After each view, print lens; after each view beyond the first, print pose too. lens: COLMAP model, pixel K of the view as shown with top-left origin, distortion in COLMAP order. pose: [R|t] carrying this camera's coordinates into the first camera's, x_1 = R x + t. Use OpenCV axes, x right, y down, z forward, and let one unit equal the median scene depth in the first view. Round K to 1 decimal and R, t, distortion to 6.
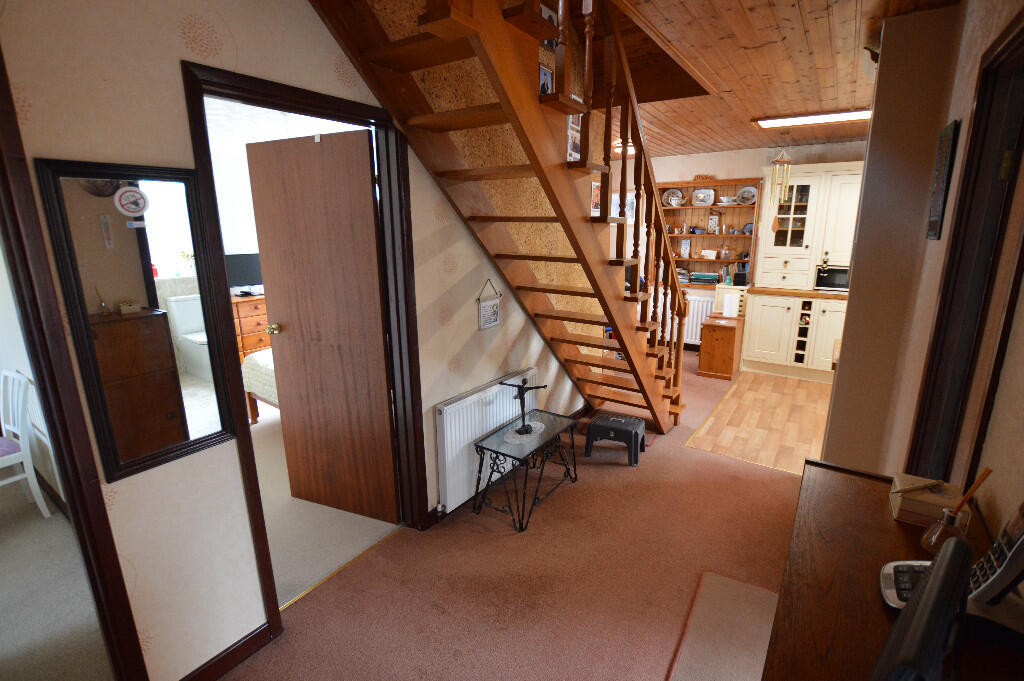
lens RADIAL K [[478.4, 0, 512.0], [0, 478.4, 341.2], [0, 0, 1]] dist [-0.026007, 0.002179]
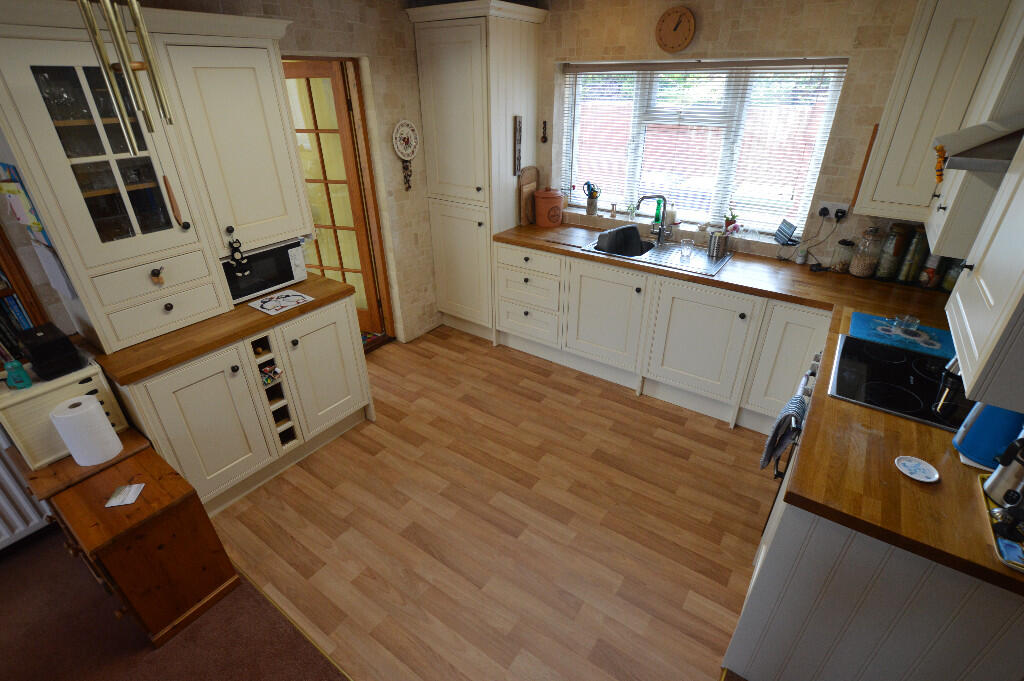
lens RADIAL K [[478.4, 0, 512.3], [0, 478.4, 342.6], [0, 0, 1]] dist [-0.026007, 0.002179]
pose [[0.012221, -0.471607, 0.881724, 0.202155], [0.238399, 0.857736, 0.455472, -0.235568], [-0.971090, 0.204636, 0.122913, 0.689673]]
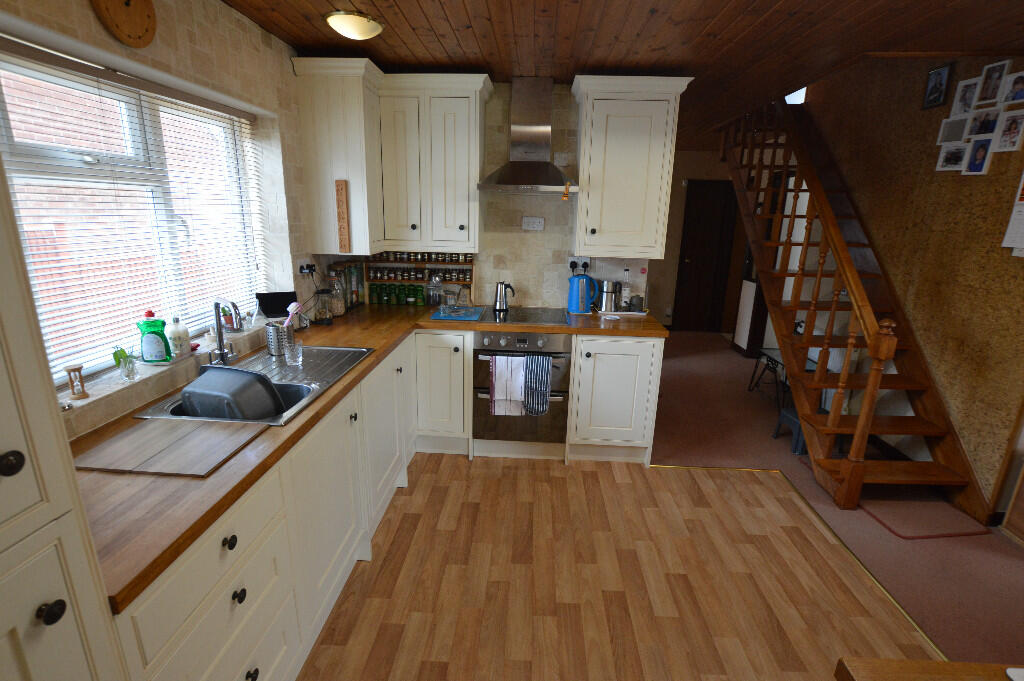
lens RADIAL K [[478.4, 0, 512.5], [0, 478.4, 343.2], [0, 0, 1]] dist [-0.026007, 0.002179]
pose [[-0.853368, 0.127388, -0.505506, 0.867162], [-0.136752, 0.881023, 0.452876, -0.230685], [0.503053, 0.455599, -0.734416, 0.930775]]
